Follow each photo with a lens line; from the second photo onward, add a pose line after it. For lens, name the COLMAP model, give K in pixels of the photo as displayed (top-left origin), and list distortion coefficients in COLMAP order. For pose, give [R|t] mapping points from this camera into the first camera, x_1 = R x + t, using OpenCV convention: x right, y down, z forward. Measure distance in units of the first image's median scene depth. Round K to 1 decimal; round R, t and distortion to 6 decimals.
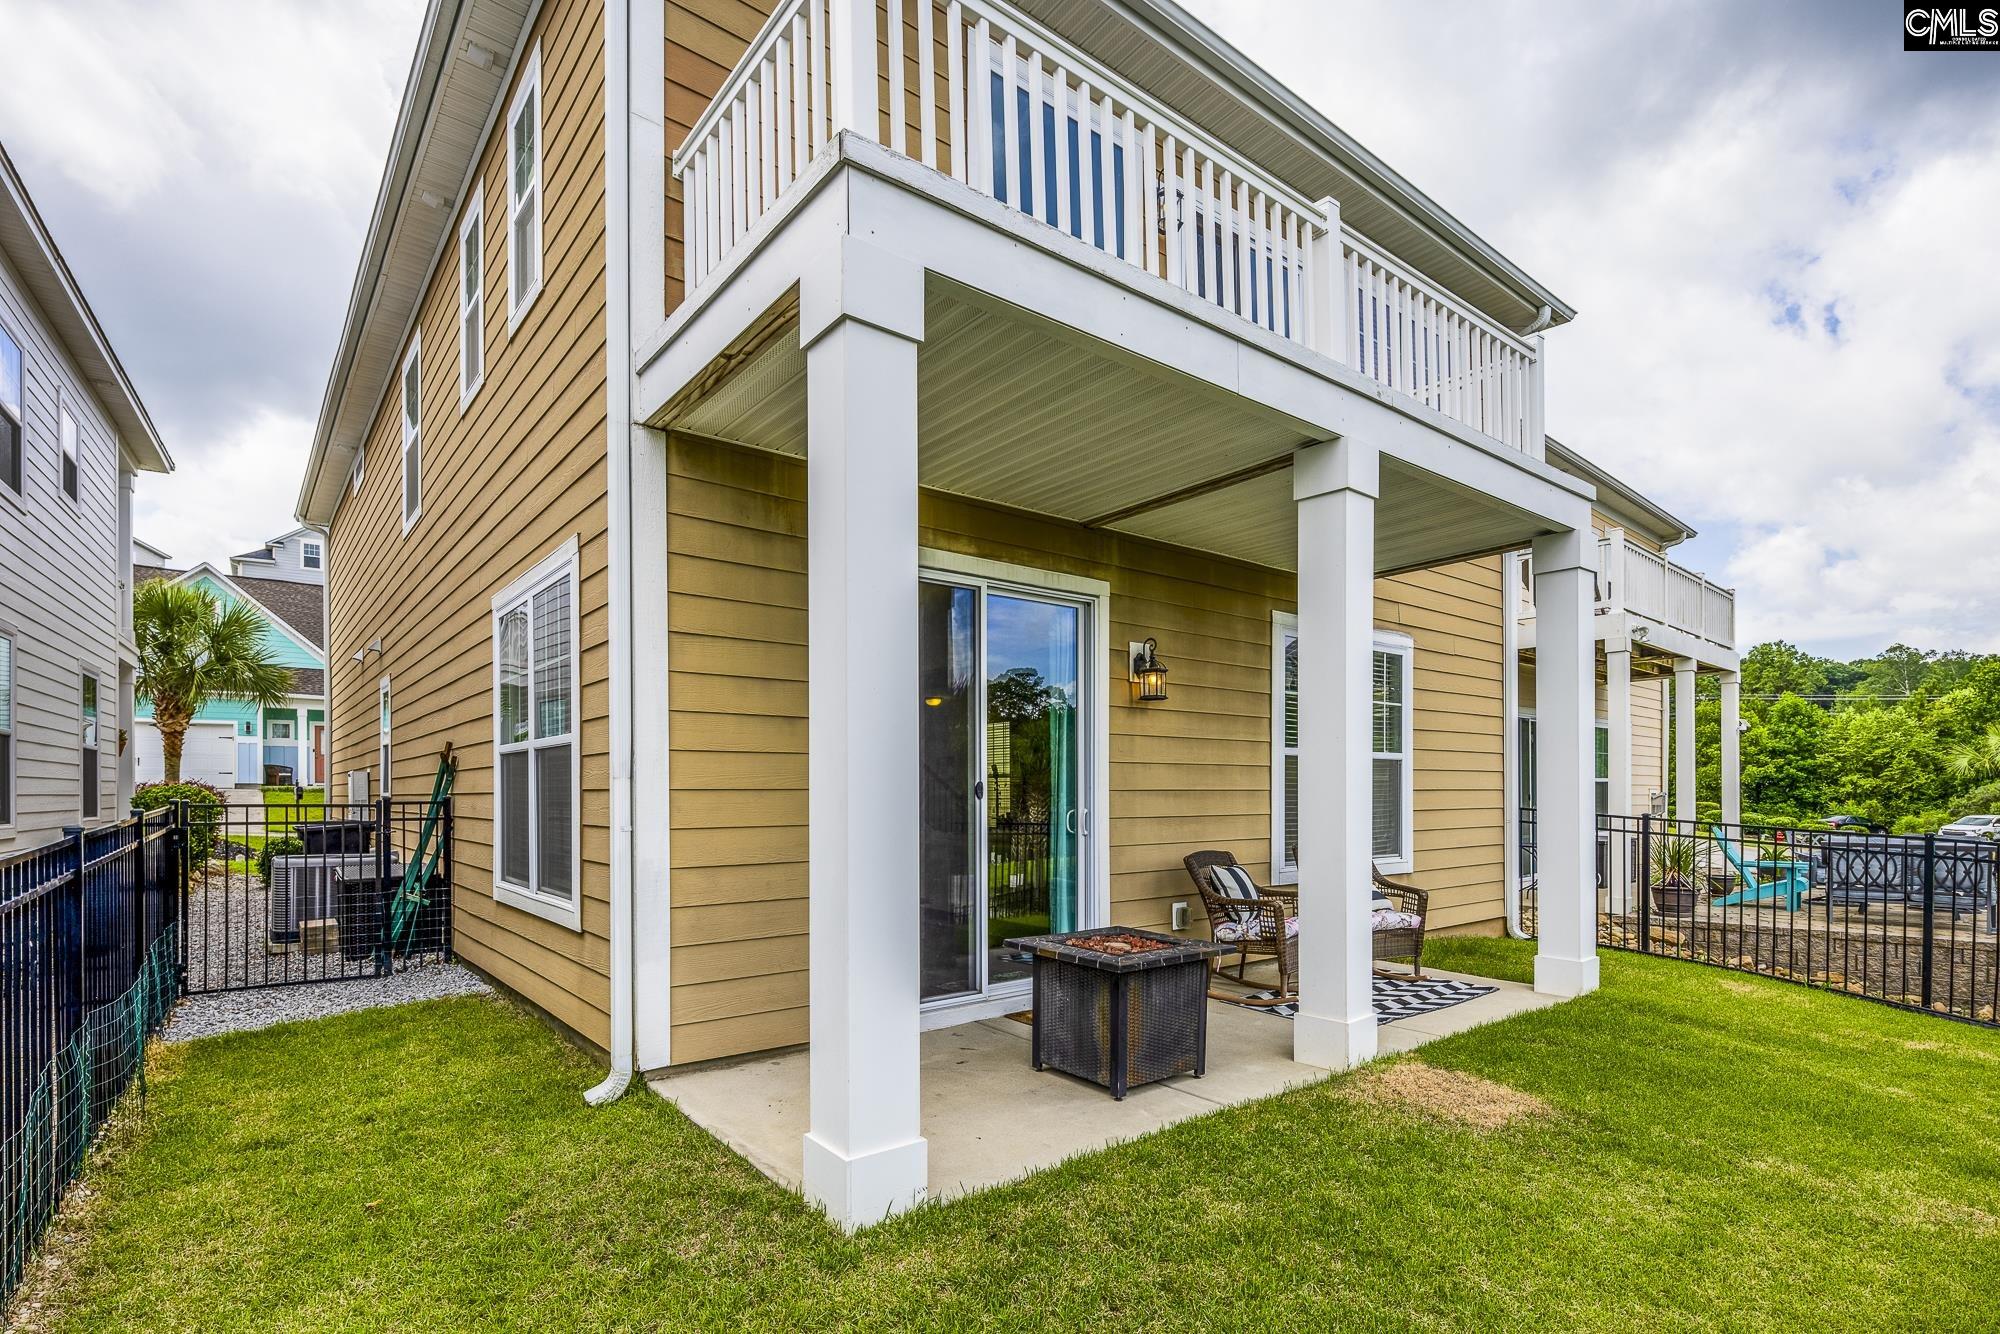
lens RADIAL K [[960.2, 0, 1000.0], [0, 960.2, 792.7], [0, 0, 1]] dist [0.002368, -0.002604]
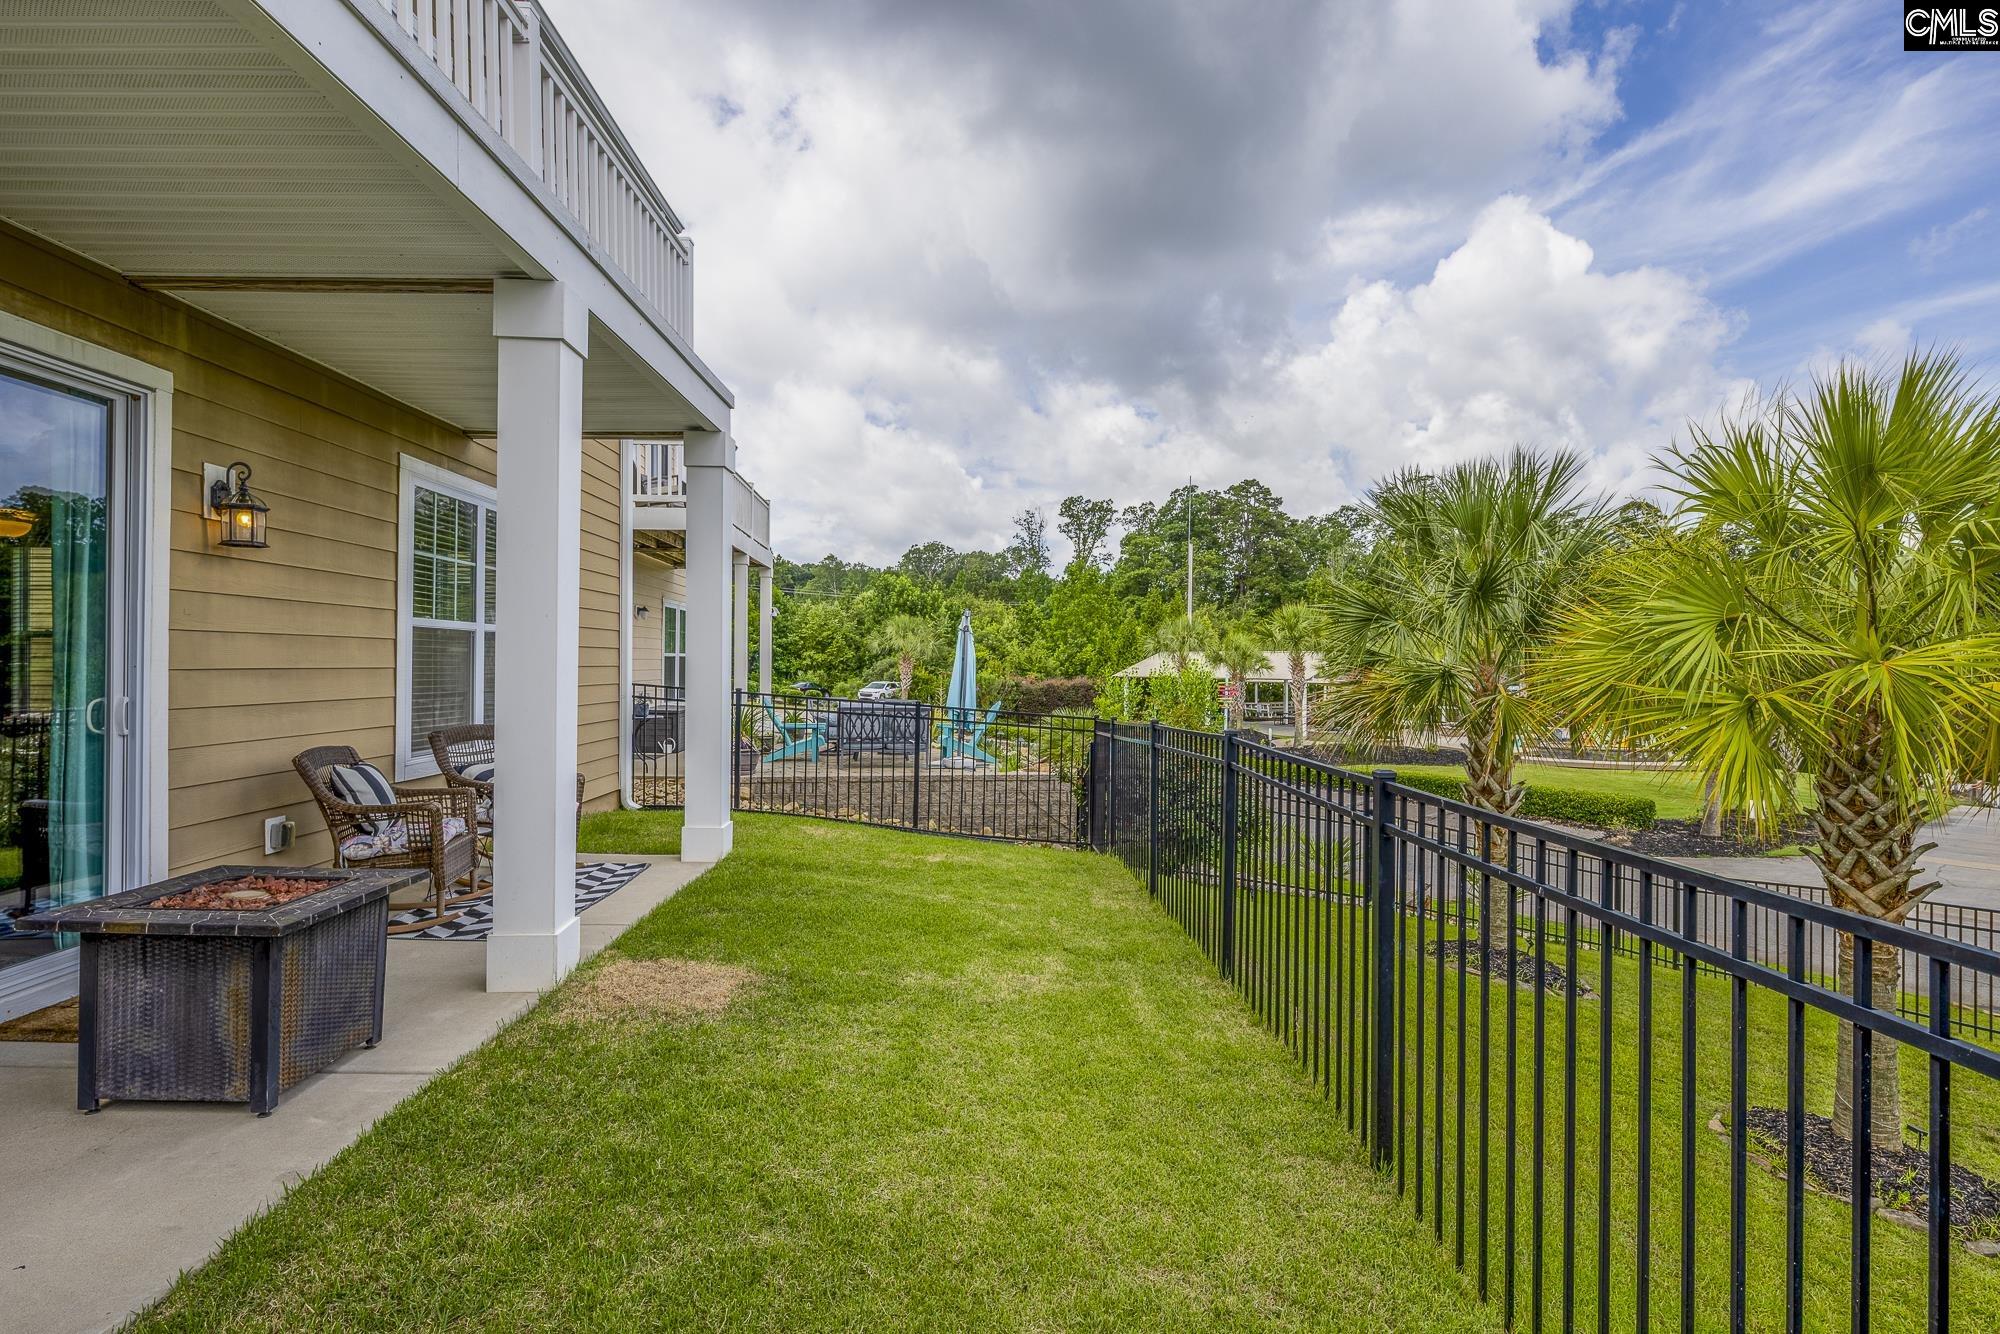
lens RADIAL K [[960.2, 0, 996.2], [0, 960.2, 661.4], [0, 0, 1]] dist [0.002368, -0.002604]
pose [[0.607805, 0.010417, 0.794018, -0.077441], [-0.010132, 0.999934, -0.005363, -0.010844], [-0.794022, -0.004786, 0.607870, 0.097040]]
